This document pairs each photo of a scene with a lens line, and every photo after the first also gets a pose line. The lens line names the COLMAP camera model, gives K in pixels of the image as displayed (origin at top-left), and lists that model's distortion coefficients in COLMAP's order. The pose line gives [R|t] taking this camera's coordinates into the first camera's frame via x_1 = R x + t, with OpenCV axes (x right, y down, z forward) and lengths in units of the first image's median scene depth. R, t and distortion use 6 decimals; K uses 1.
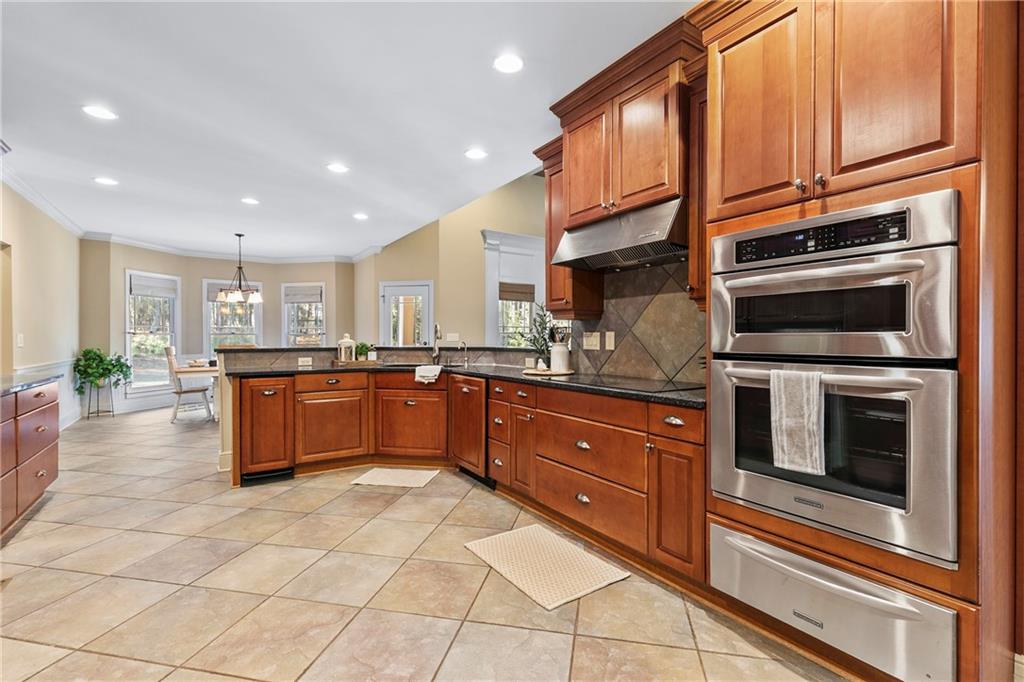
lens RADIAL K [[465.7, 0, 519.6], [0, 465.7, 341.3], [0, 0, 1]] dist [0.007915, -0.001334]
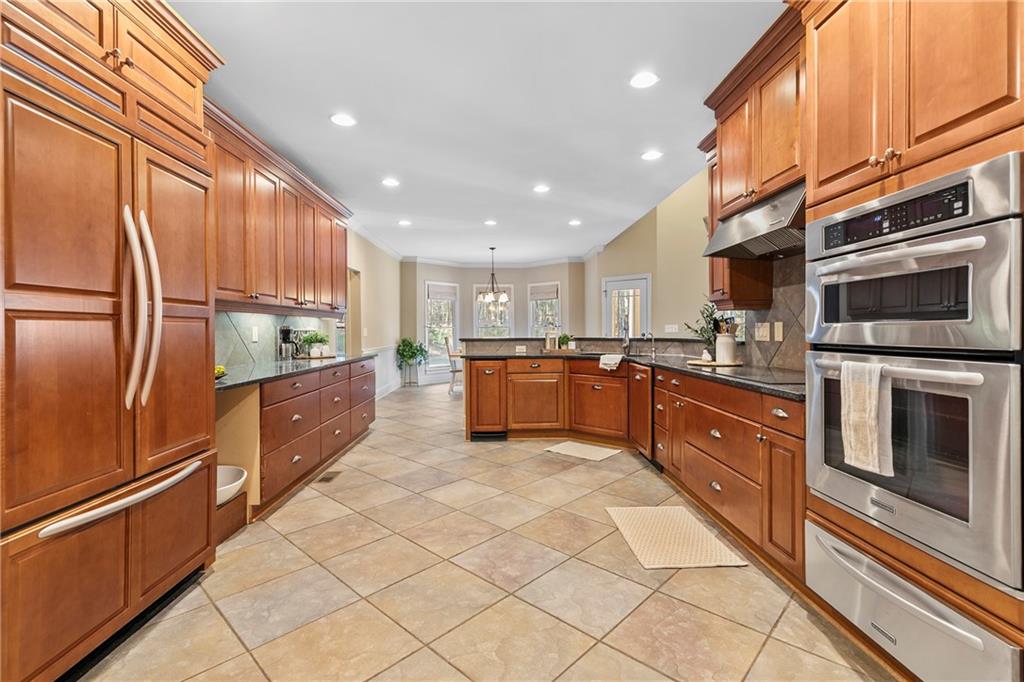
lens RADIAL K [[465.7, 0, 515.2], [0, 465.7, 333.9], [0, 0, 1]] dist [0.007915, -0.001334]
pose [[0.852566, -0.000013, -0.522620, 0.286799], [0.000895, 0.999999, 0.001435, 0.002052], [0.522619, -0.001691, 0.852565, -0.098084]]
